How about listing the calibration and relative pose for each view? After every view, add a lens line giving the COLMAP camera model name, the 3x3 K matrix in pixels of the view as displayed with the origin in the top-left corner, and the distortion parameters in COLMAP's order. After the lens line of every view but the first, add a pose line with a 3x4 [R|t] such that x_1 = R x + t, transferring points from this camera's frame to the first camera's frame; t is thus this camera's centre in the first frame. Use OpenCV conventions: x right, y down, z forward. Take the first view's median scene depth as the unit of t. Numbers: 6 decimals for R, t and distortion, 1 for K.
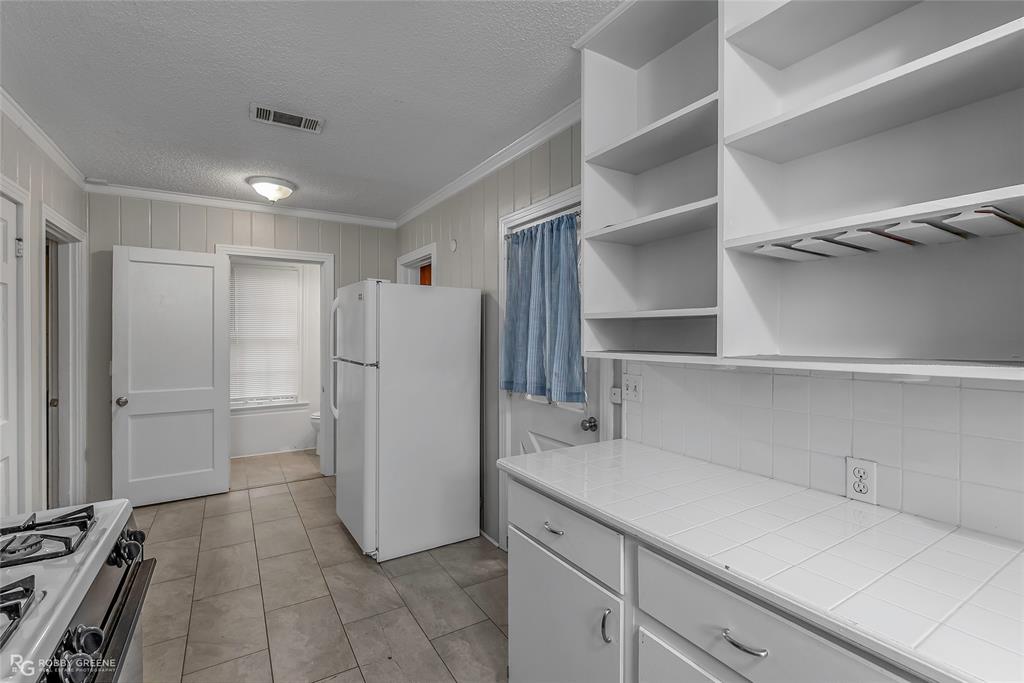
lens RADIAL K [[460.6, 0, 523.9], [0, 460.6, 341.9], [0, 0, 1]] dist [-0.001670, 0.000196]
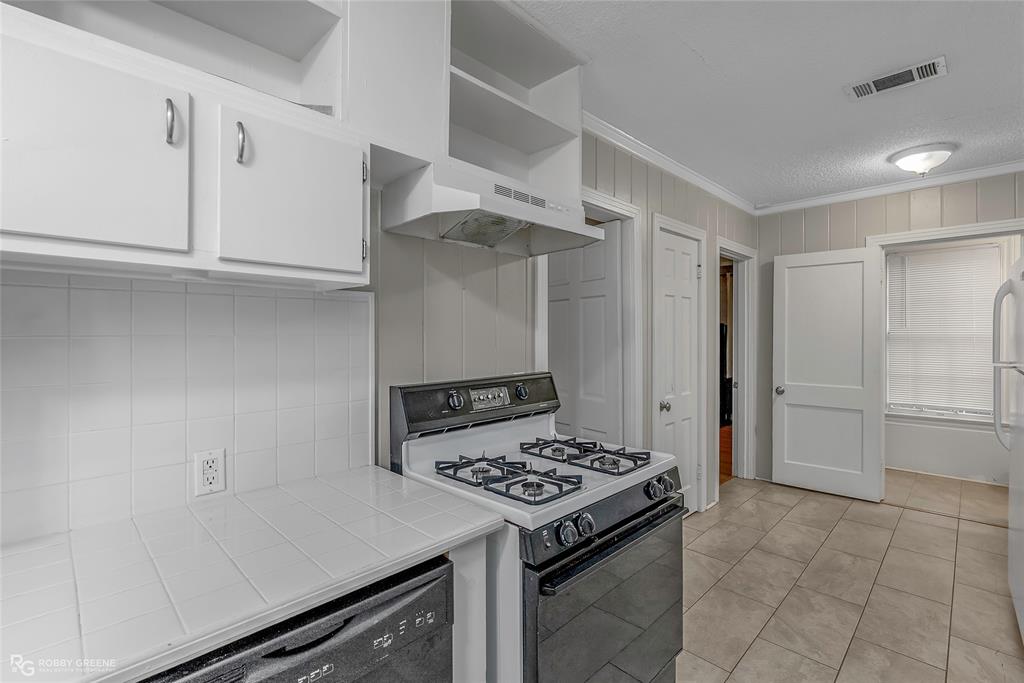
lens RADIAL K [[472.3, 0, 514.7], [0, 472.3, 335.6], [0, 0, 1]] dist [0.000500, 0.000213]
pose [[0.224905, 0.002809, -0.974377, 0.133709], [-0.010868, 0.999941, 0.000374, -0.001329], [0.974320, 0.010506, 0.224922, 0.085479]]
